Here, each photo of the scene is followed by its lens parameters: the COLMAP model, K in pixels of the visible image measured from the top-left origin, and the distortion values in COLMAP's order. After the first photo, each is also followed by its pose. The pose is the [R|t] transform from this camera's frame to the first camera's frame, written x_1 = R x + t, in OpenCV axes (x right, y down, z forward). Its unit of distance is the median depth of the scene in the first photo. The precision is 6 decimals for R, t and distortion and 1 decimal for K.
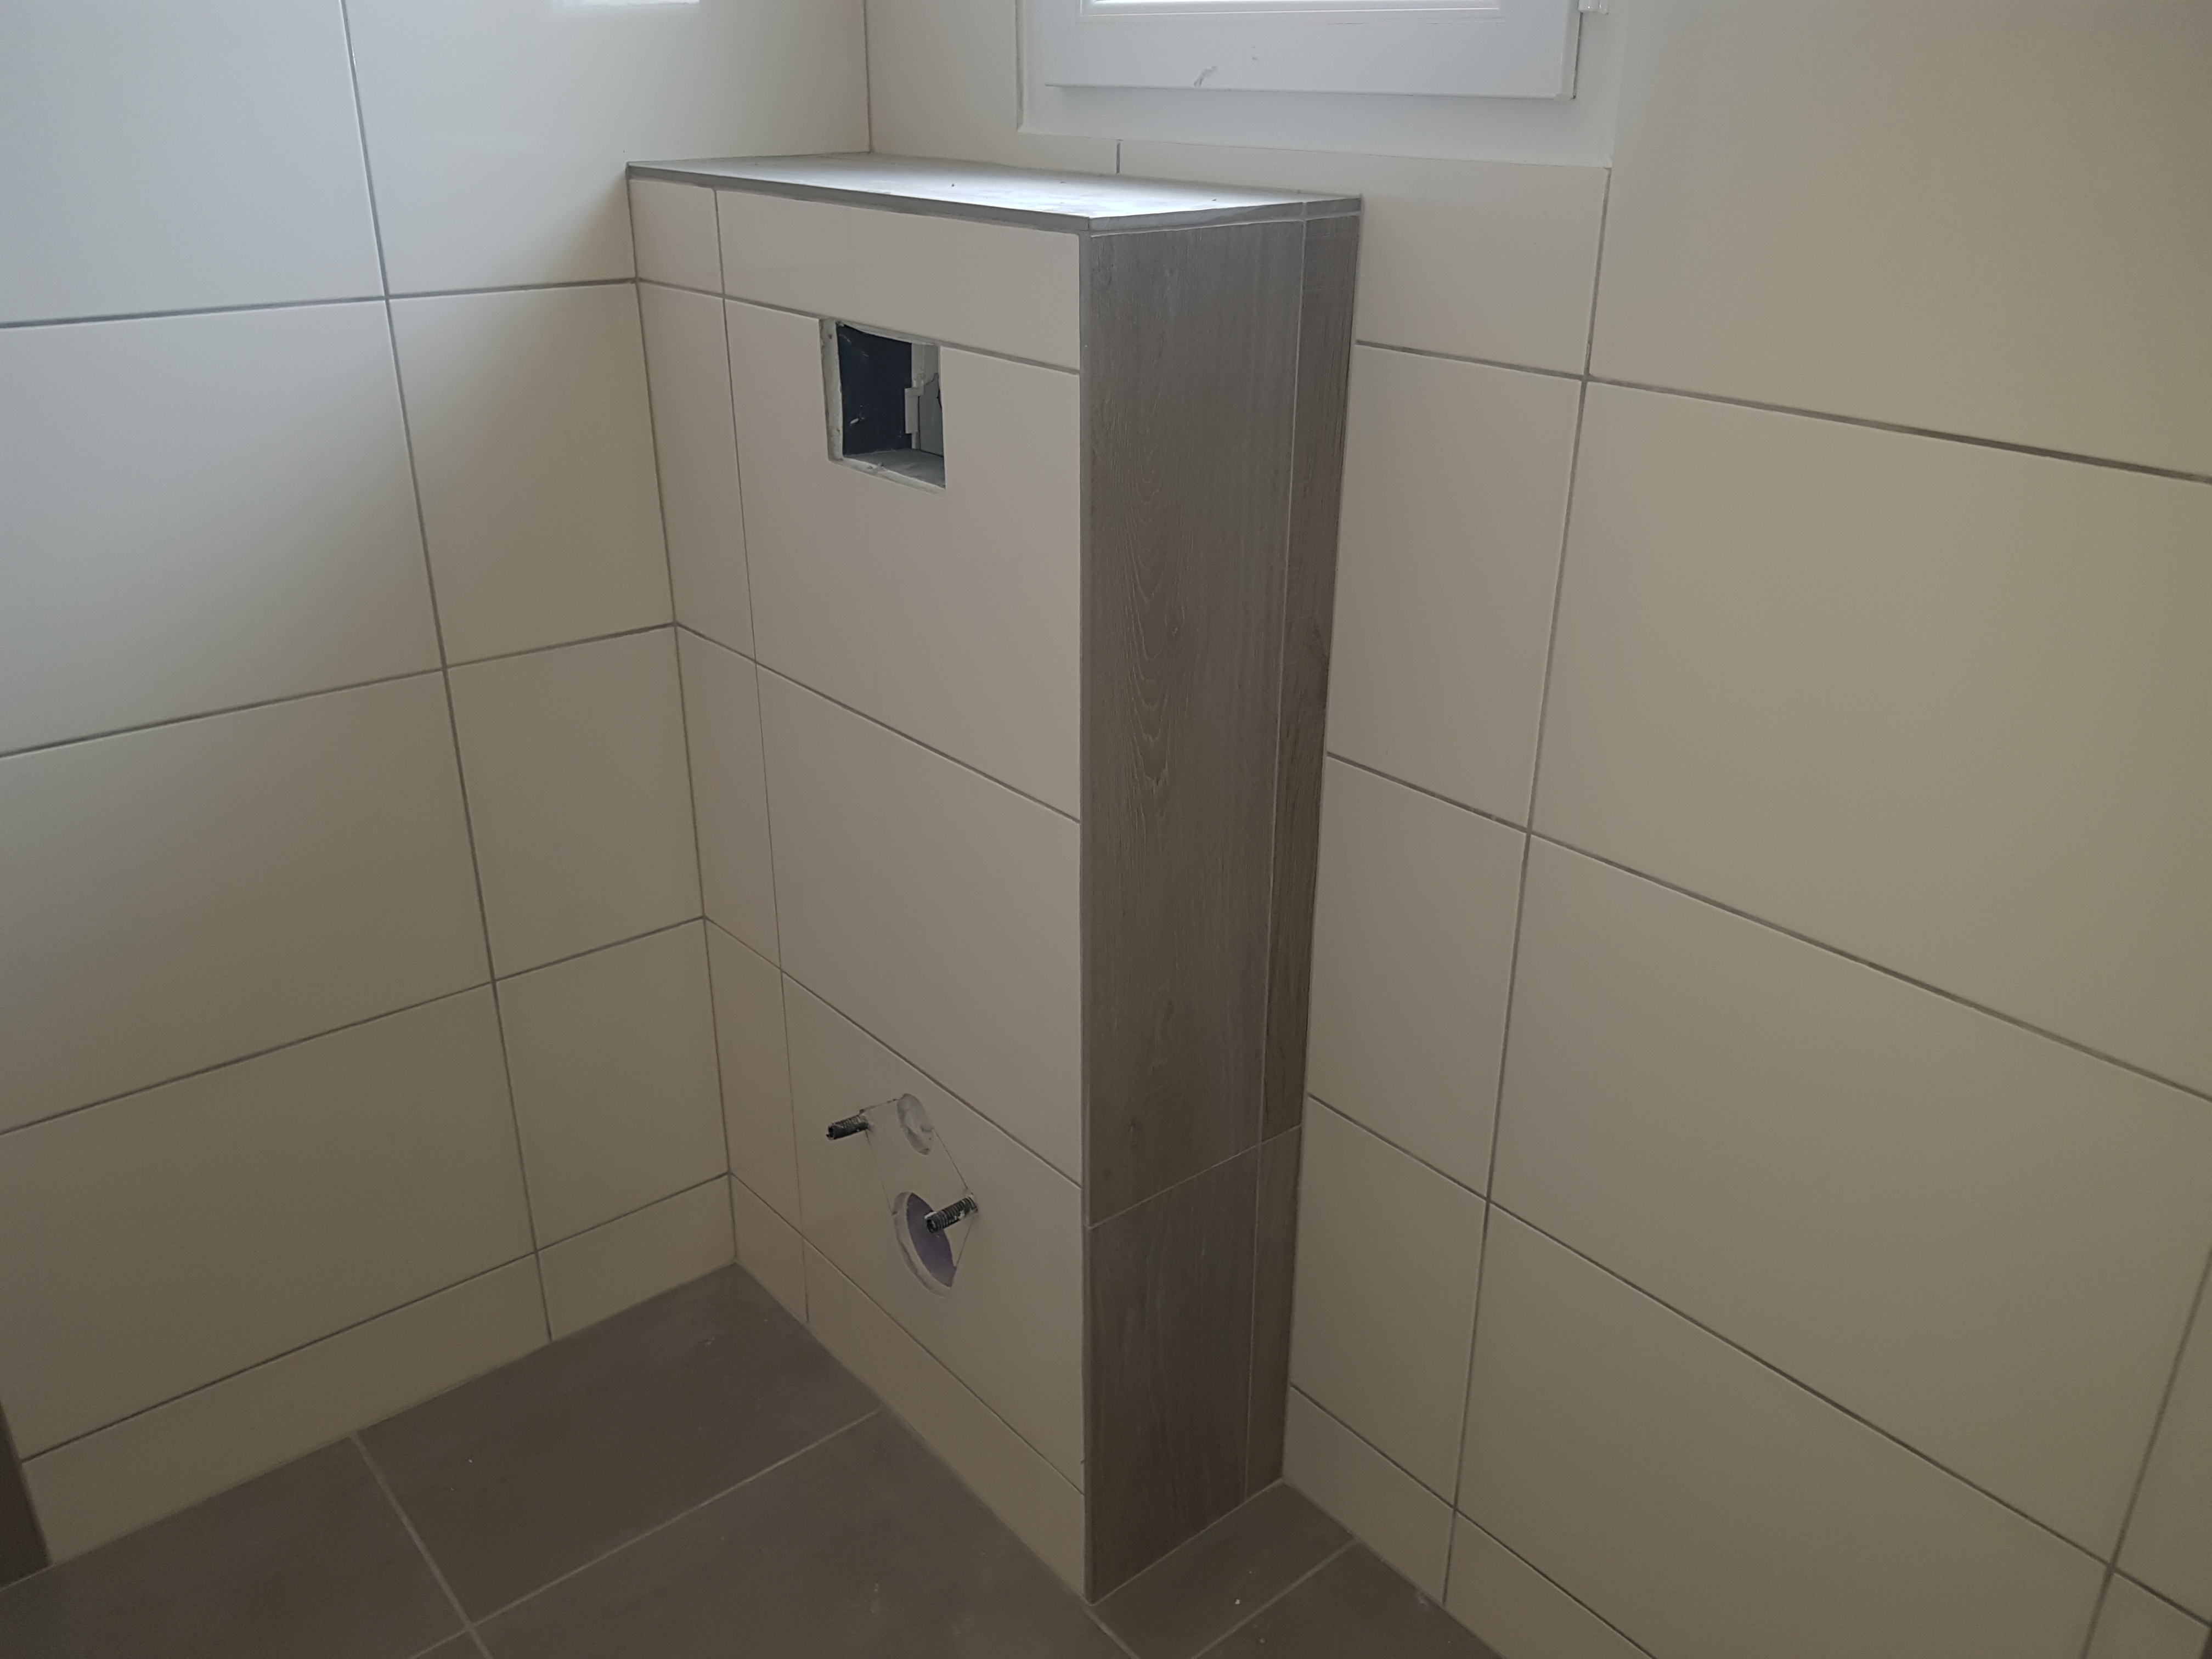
lens RADIAL K [[1731.1, 0, 1112.8], [0, 1731.1, 836.2], [0, 0, 1]] dist [0.007131, -0.013207]
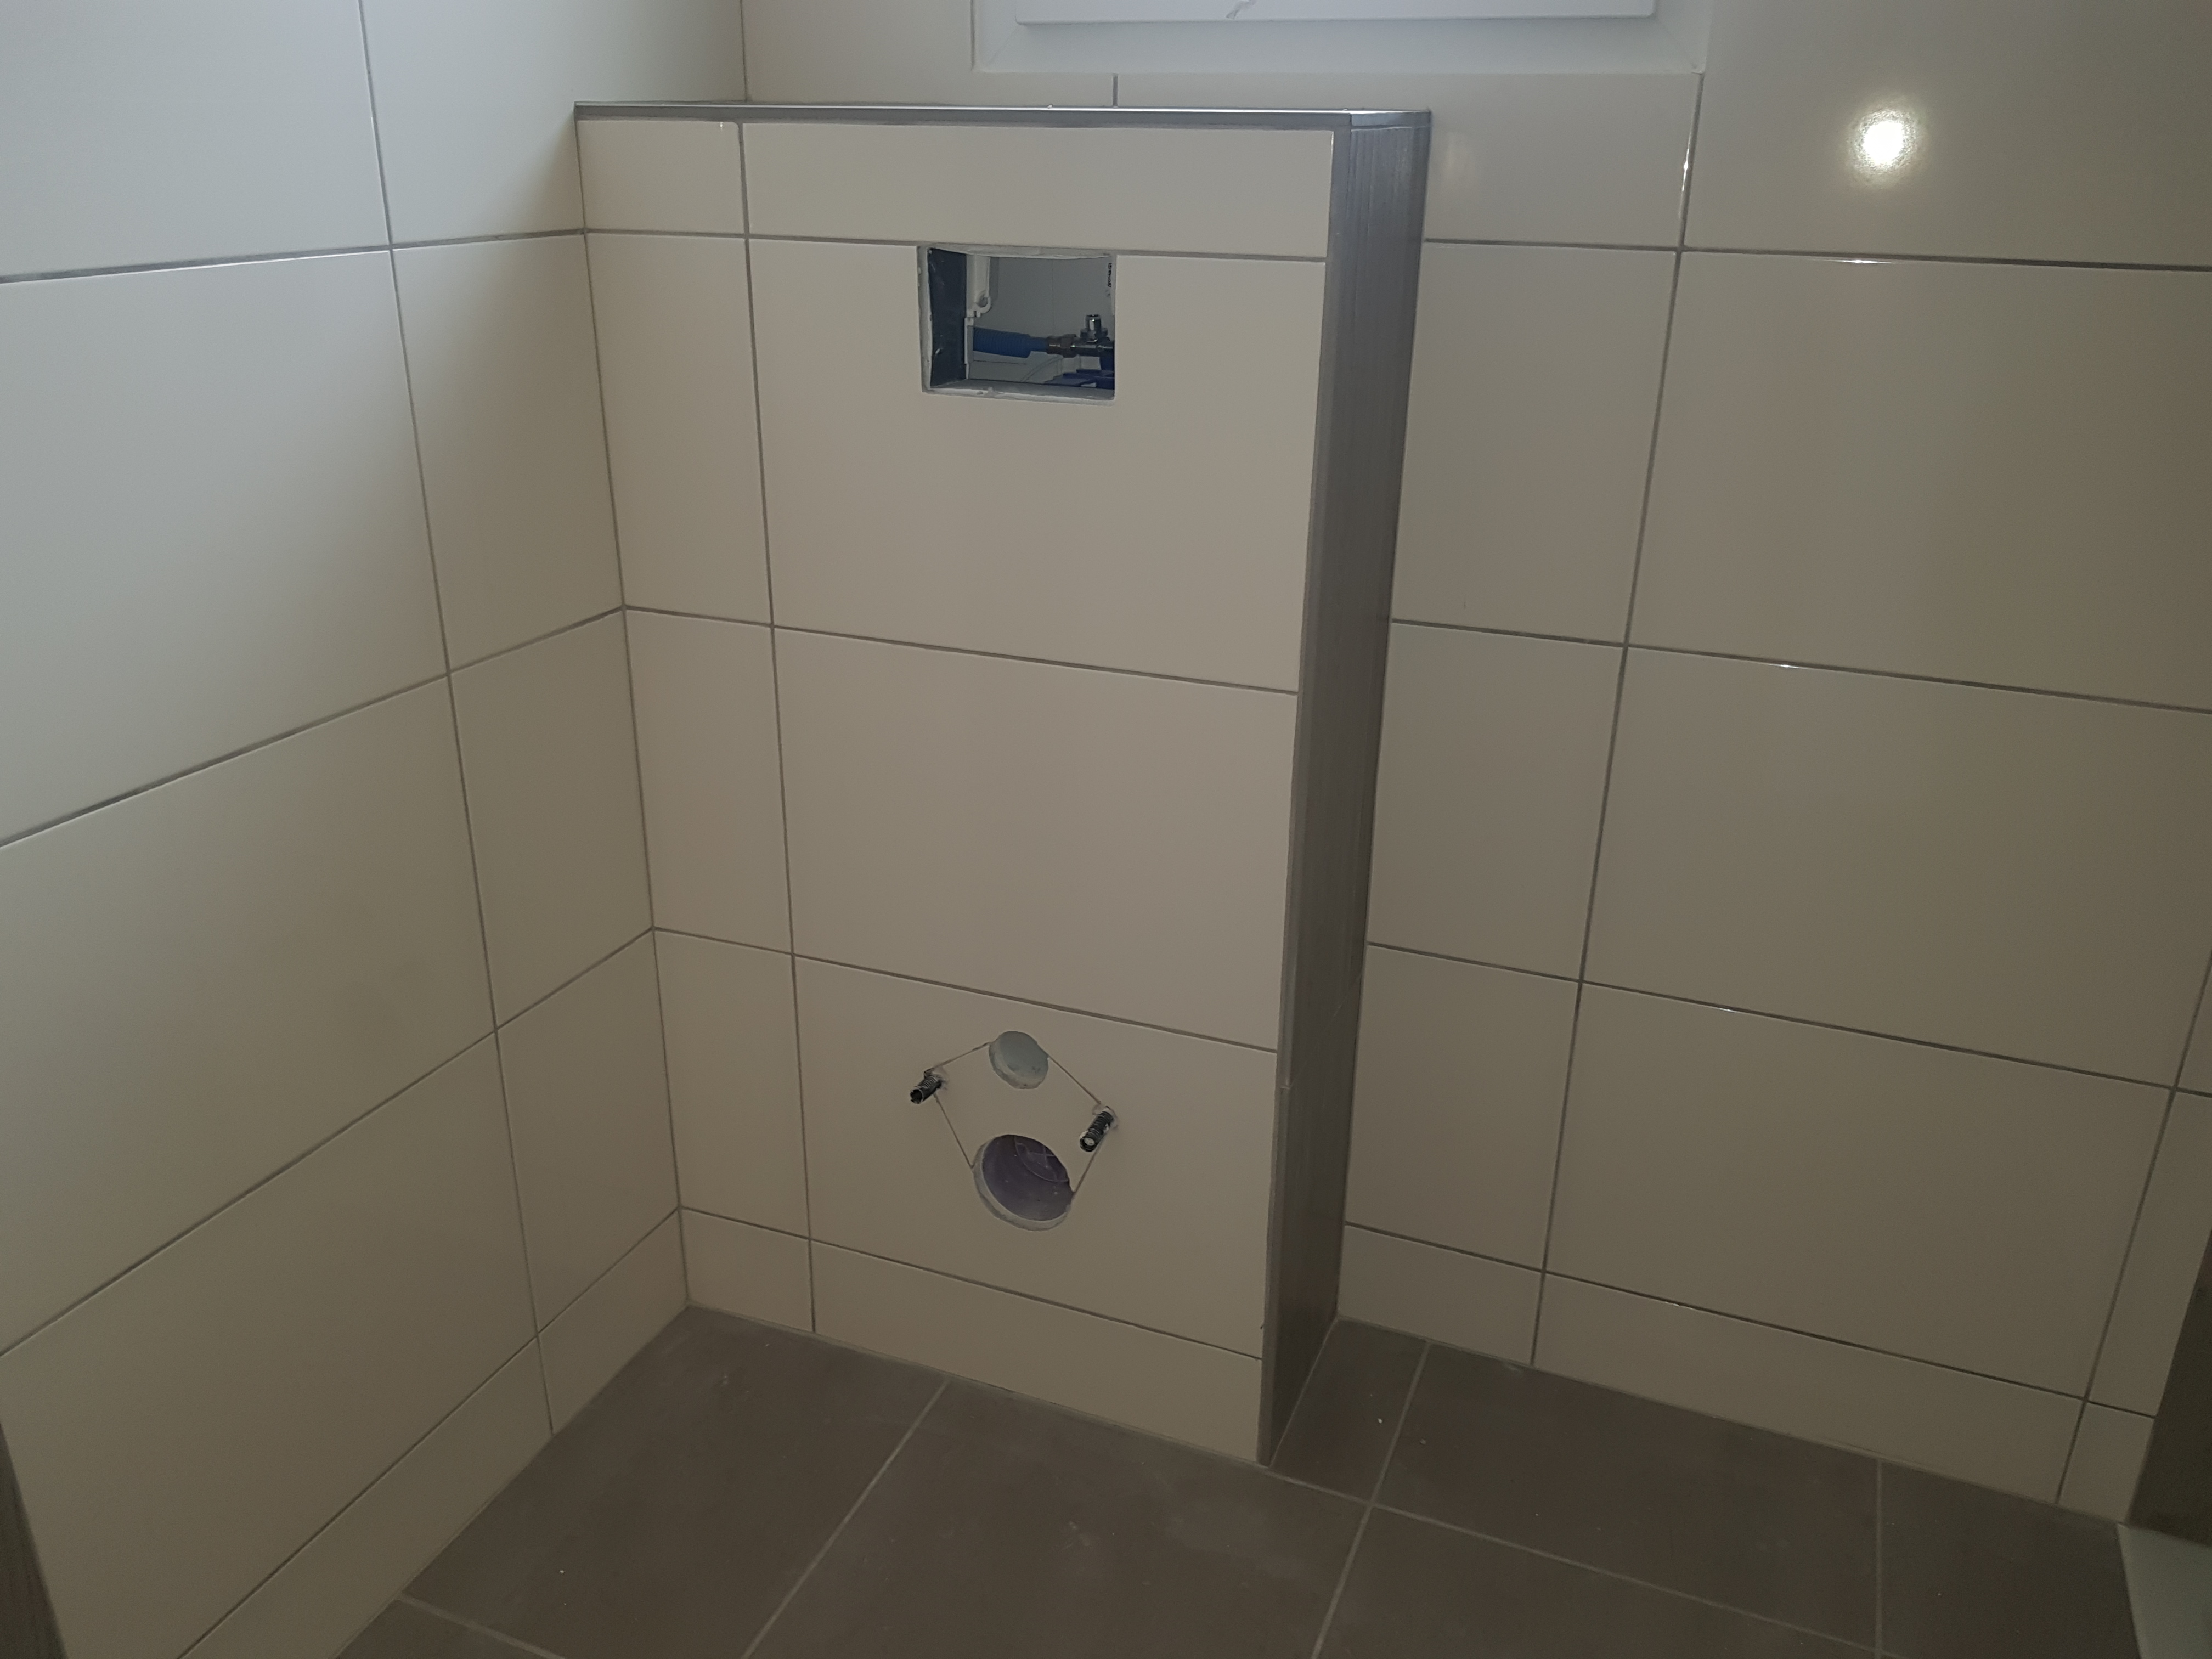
lens RADIAL K [[1731.1, 0, 1102.2], [0, 1731.1, 826.3], [0, 0, 1]] dist [0.007131, -0.013207]
pose [[0.889396, -0.174713, 0.422433, -0.509076], [0.184908, 0.982607, 0.017086, 0.027900], [-0.418071, 0.062915, 0.906233, 0.072924]]
